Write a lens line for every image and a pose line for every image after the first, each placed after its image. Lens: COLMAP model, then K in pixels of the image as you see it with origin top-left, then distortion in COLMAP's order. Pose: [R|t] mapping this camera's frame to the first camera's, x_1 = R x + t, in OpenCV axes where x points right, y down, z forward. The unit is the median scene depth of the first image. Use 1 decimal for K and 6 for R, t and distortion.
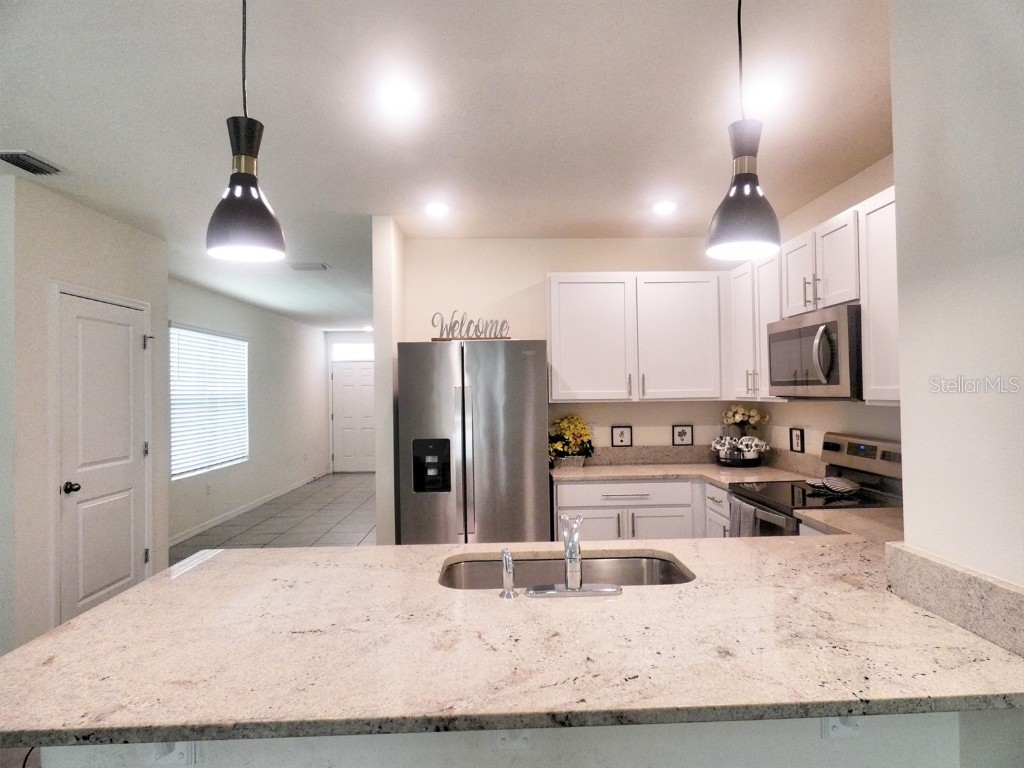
lens RADIAL K [[609.5, 0, 521.9], [0, 609.5, 384.3], [0, 0, 1]] dist [-0.000001, 0.000098]
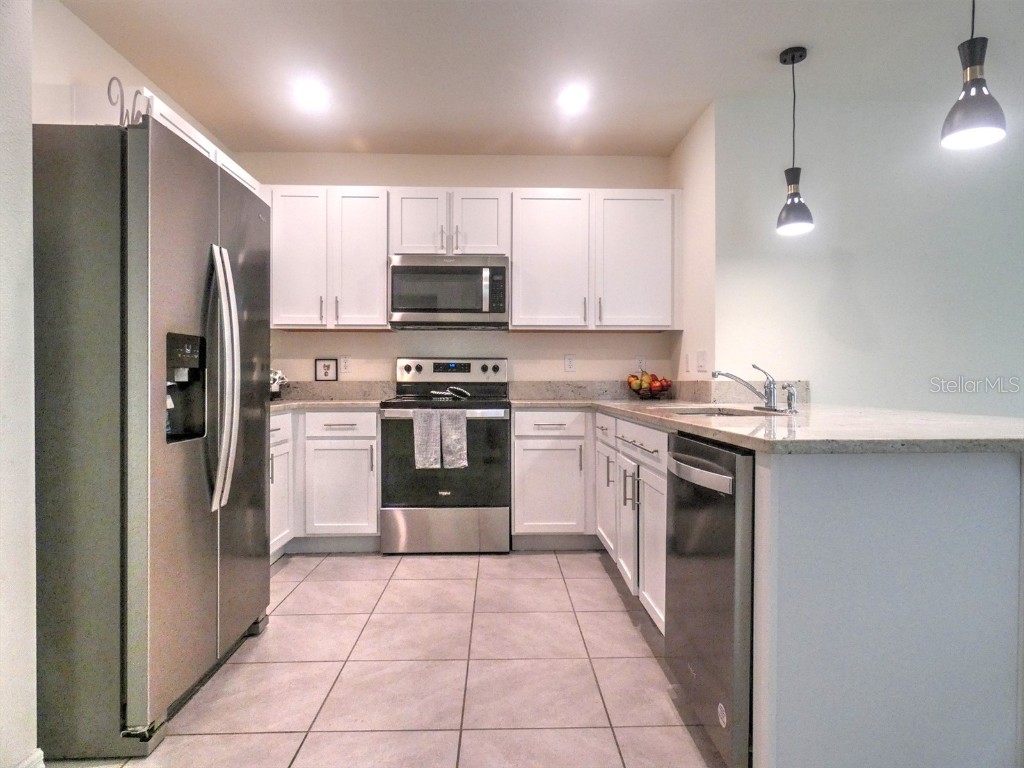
lens RADIAL K [[609.5, 0, 515.5], [0, 609.5, 379.3], [0, 0, 1]] dist [-0.000001, 0.000098]
pose [[0.004539, 0.016829, 0.999848, -0.578096], [-0.014555, 0.999754, -0.016761, 0.116092], [-0.999884, -0.014476, 0.004782, 0.643513]]
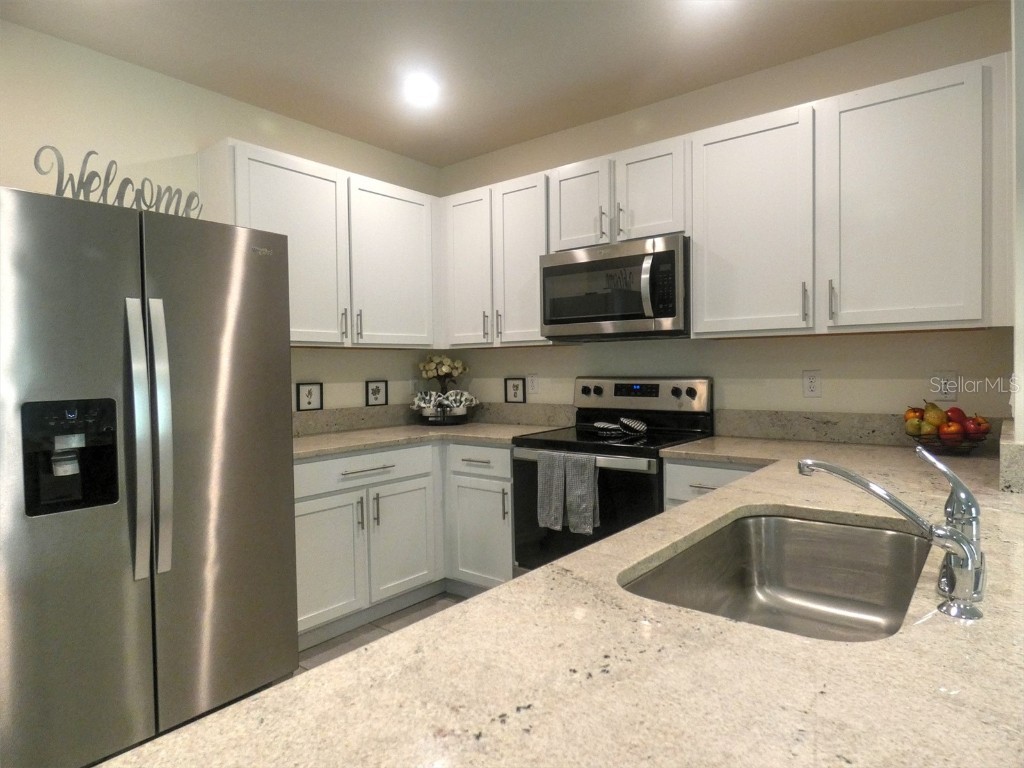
lens RADIAL K [[609.5, 0, 515.9], [0, 609.5, 382.2], [0, 0, 1]] dist [-0.000001, 0.000098]
pose [[0.651207, -0.012508, 0.758797, -0.253577], [-0.005554, 0.999759, 0.021247, 0.056531], [-0.758880, -0.018050, 0.650980, 0.371475]]
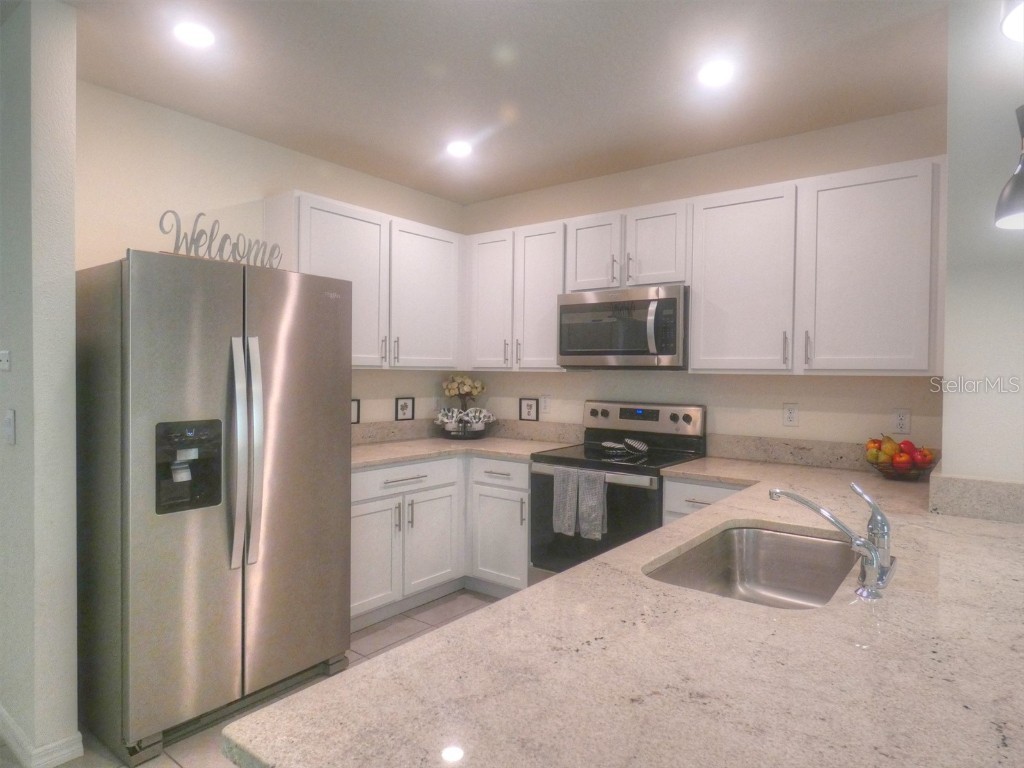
lens RADIAL K [[609.5, 0, 515.2], [0, 609.5, 381.8], [0, 0, 1]] dist [-0.000001, 0.000098]
pose [[0.640831, 0.010630, 0.767608, -0.357990], [-0.031609, 0.999422, 0.012548, 0.030324], [-0.767031, -0.032304, 0.640797, 0.333178]]
